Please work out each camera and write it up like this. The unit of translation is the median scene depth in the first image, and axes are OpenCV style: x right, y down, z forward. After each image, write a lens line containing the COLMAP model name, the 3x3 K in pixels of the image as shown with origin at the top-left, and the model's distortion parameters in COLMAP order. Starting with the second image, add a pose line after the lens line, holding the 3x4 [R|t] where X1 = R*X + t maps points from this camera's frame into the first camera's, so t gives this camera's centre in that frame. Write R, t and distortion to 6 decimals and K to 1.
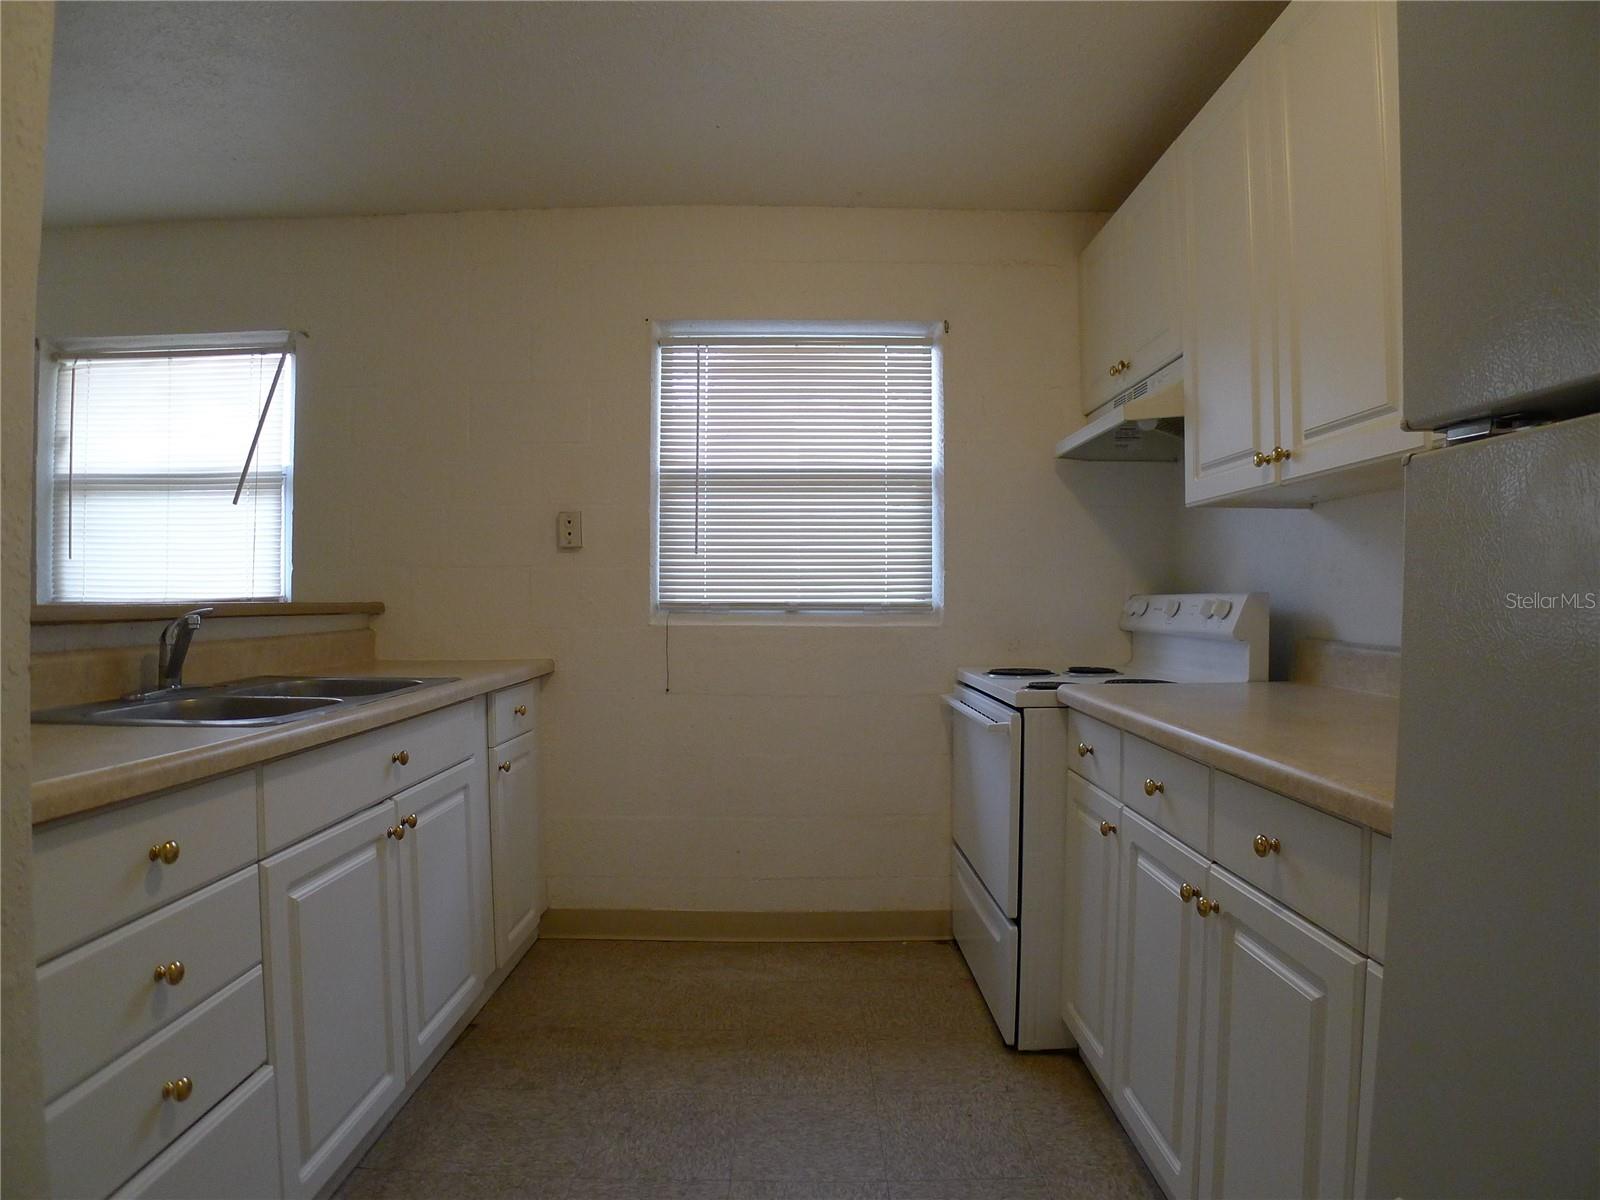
lens RADIAL K [[887.3, 0, 800.0], [0, 887.3, 600.0], [0, 0, 1]] dist [-0.108144, 0.036955]
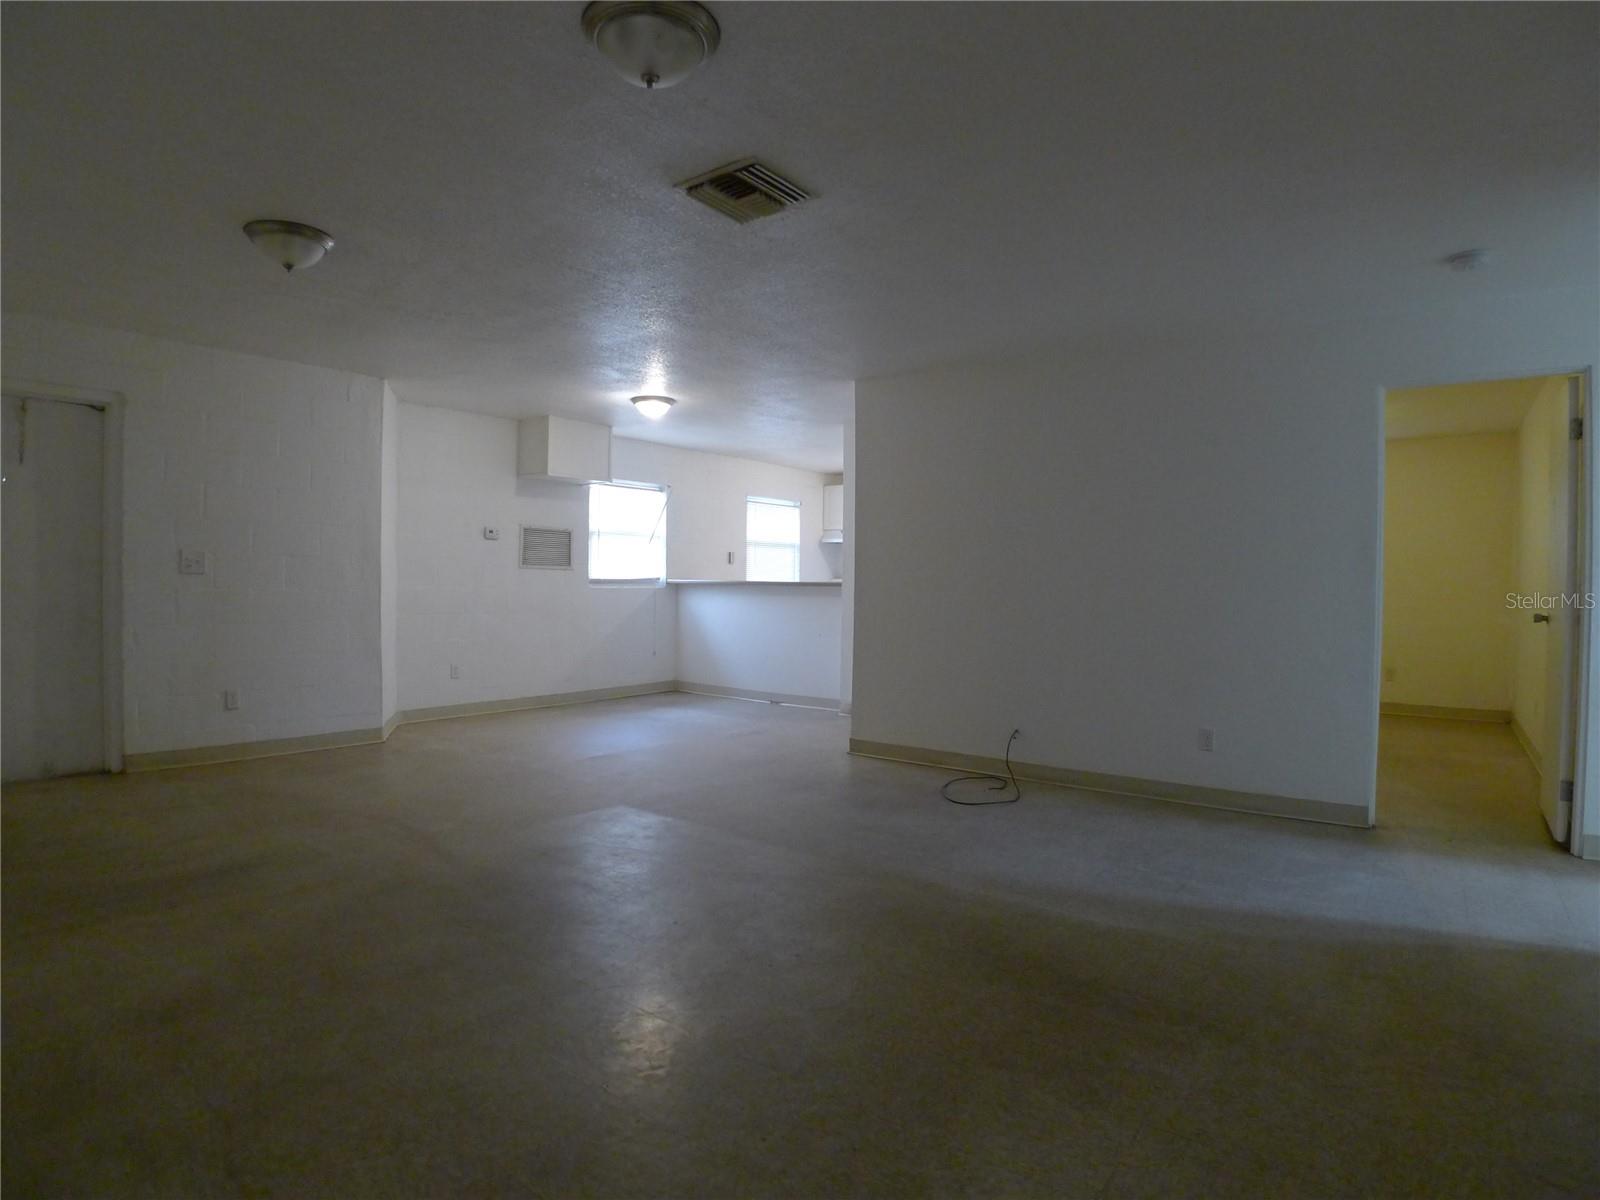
lens RADIAL K [[887.3, 0, 800.0], [0, 887.3, 600.0], [0, 0, 1]] dist [-0.108144, 0.036955]
pose [[0.594539, -0.011127, 0.803990, -2.773694], [-0.013844, 0.999614, 0.024072, -0.006777], [-0.803947, -0.025442, 0.594156, -1.165407]]
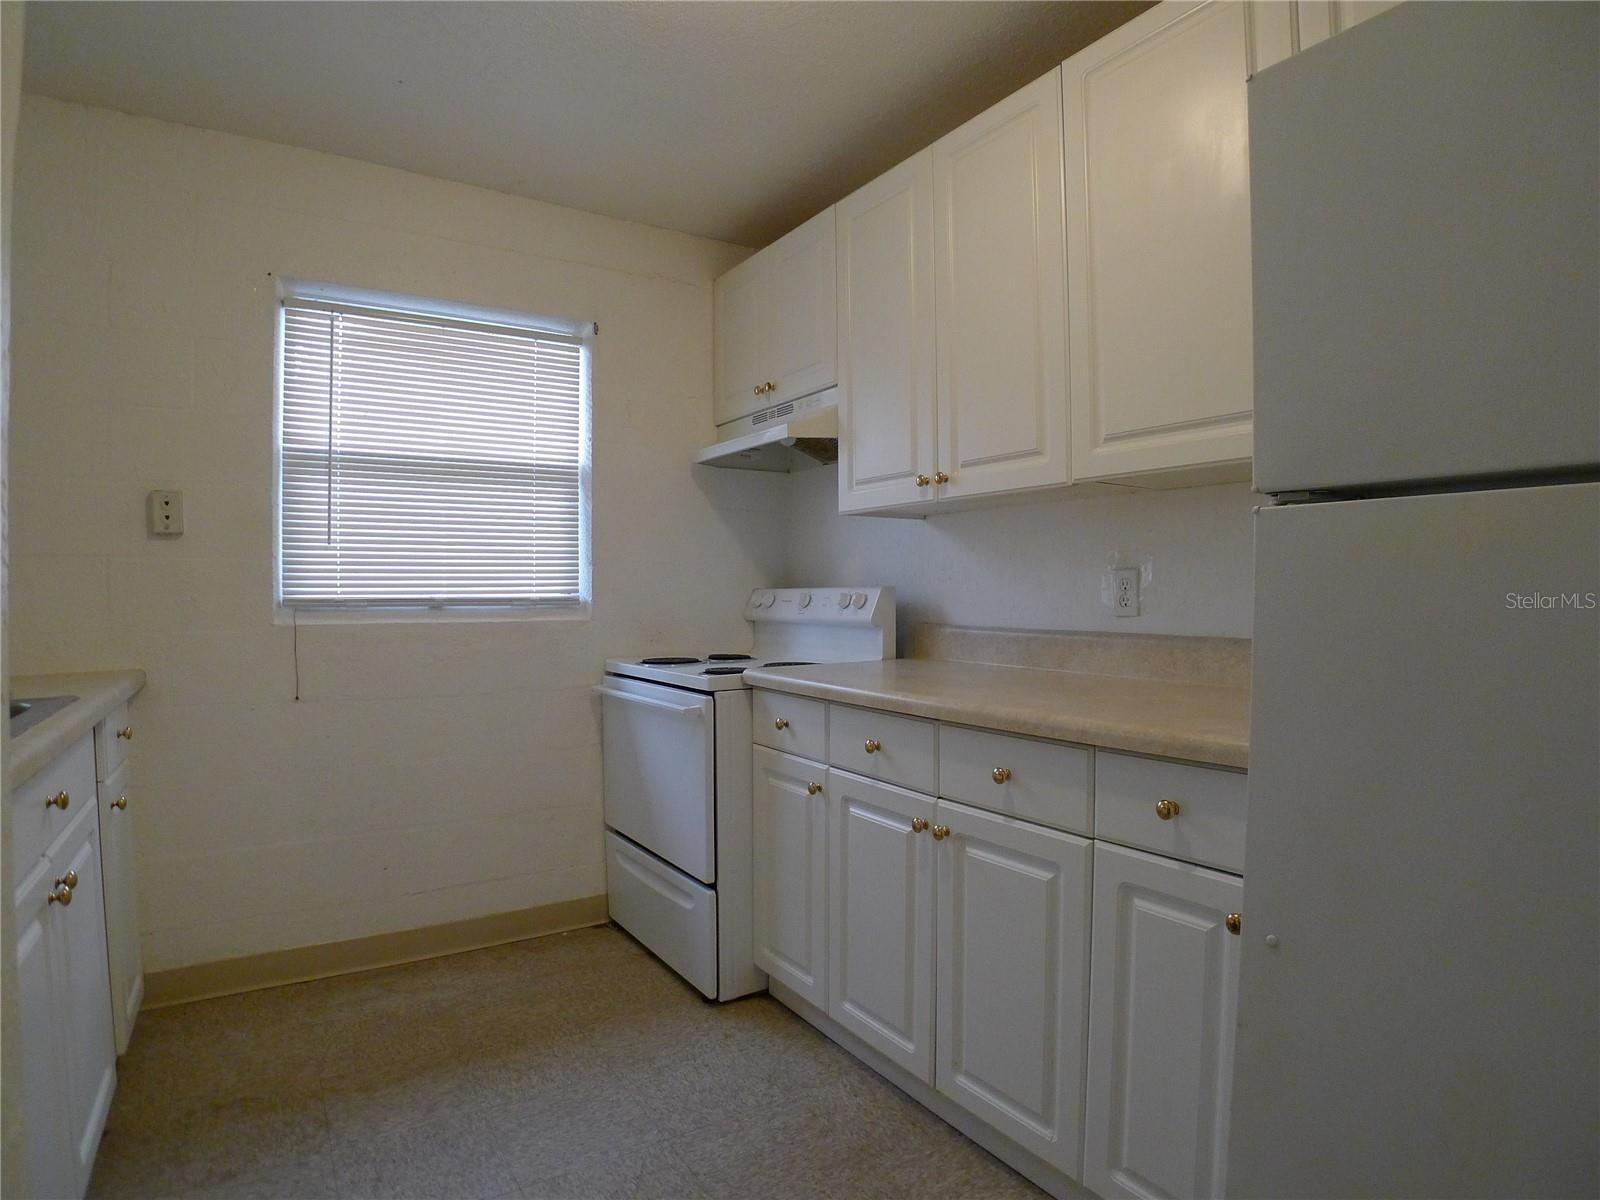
lens RADIAL K [[887.3, 0, 800.0], [0, 887.3, 600.0], [0, 0, 1]] dist [-0.108144, 0.036955]
pose [[0.838681, -0.008837, 0.544552, -0.194835], [0.005495, 0.999955, 0.007764, -0.000210], [-0.544596, -0.003519, 0.838691, 0.008145]]
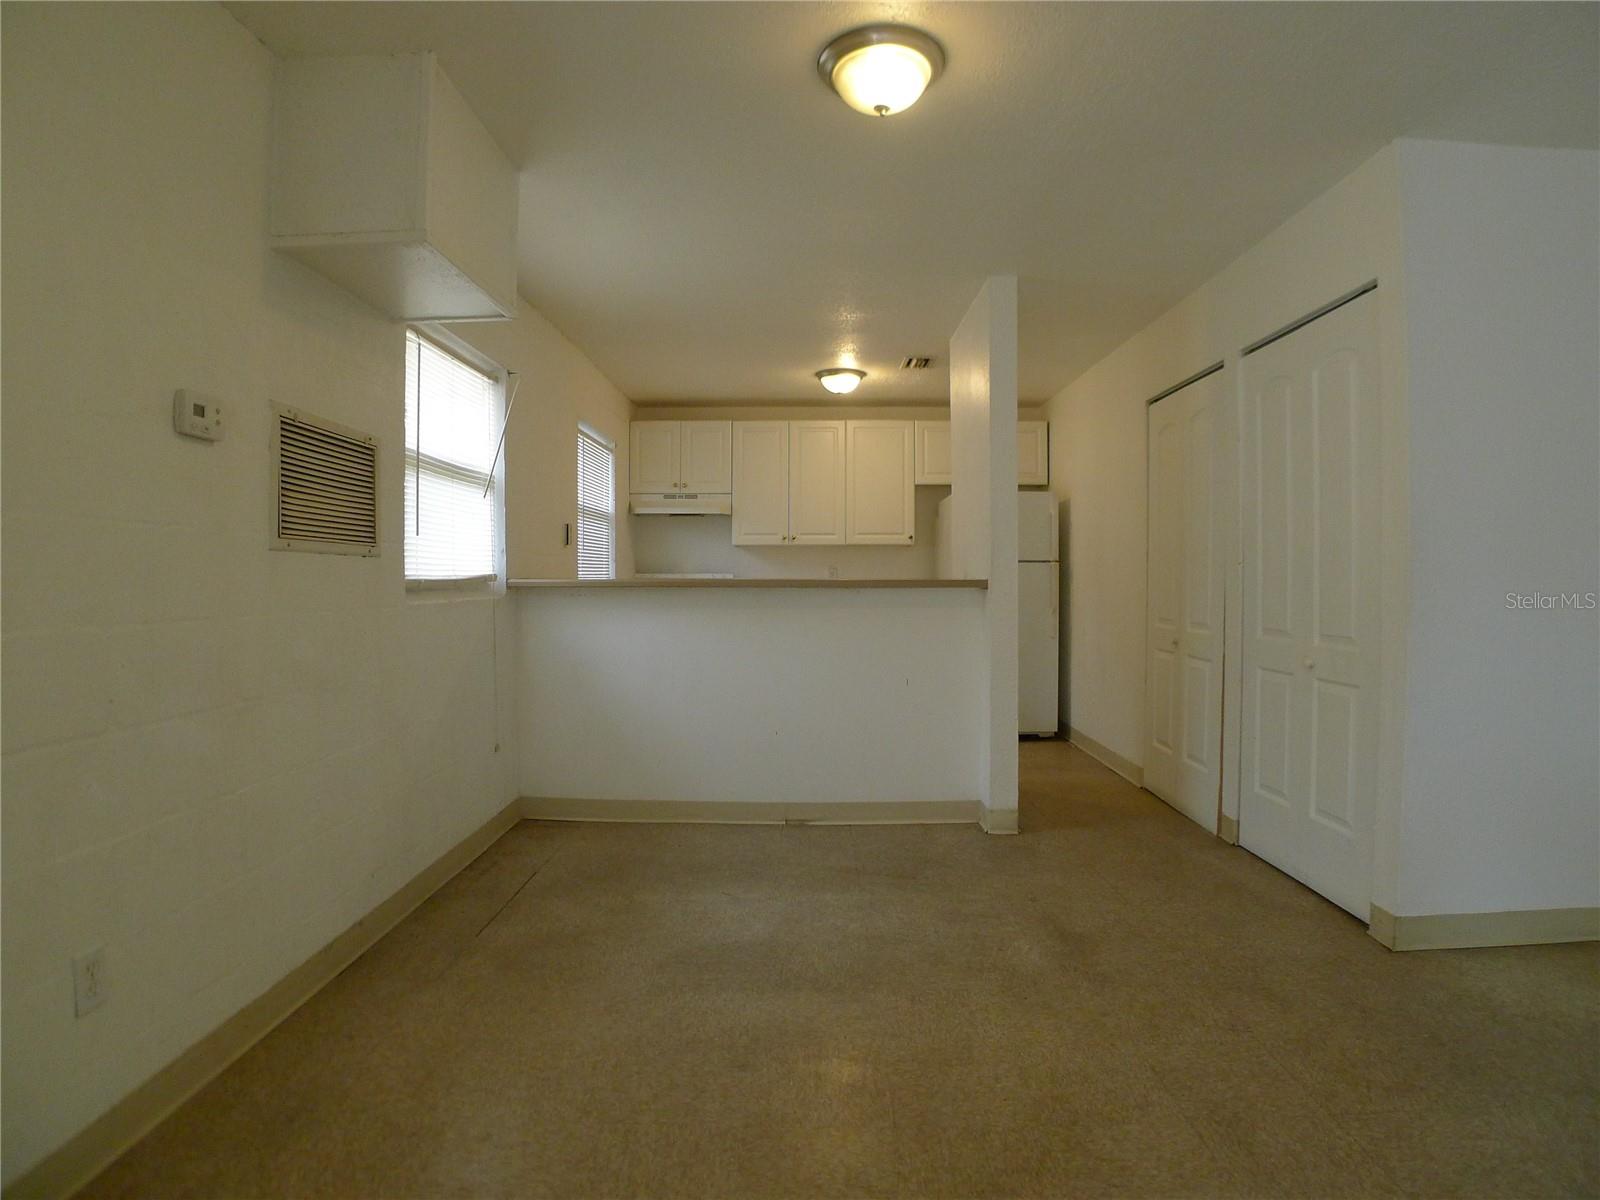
lens RADIAL K [[887.3, 0, 800.0], [0, 887.3, 600.0], [0, 0, 1]] dist [-0.108144, 0.036955]
pose [[0.017029, -0.027234, 0.999484, -1.943453], [-0.000178, 0.999629, 0.027241, -0.001879], [-0.999855, -0.000642, 0.017018, 0.530762]]
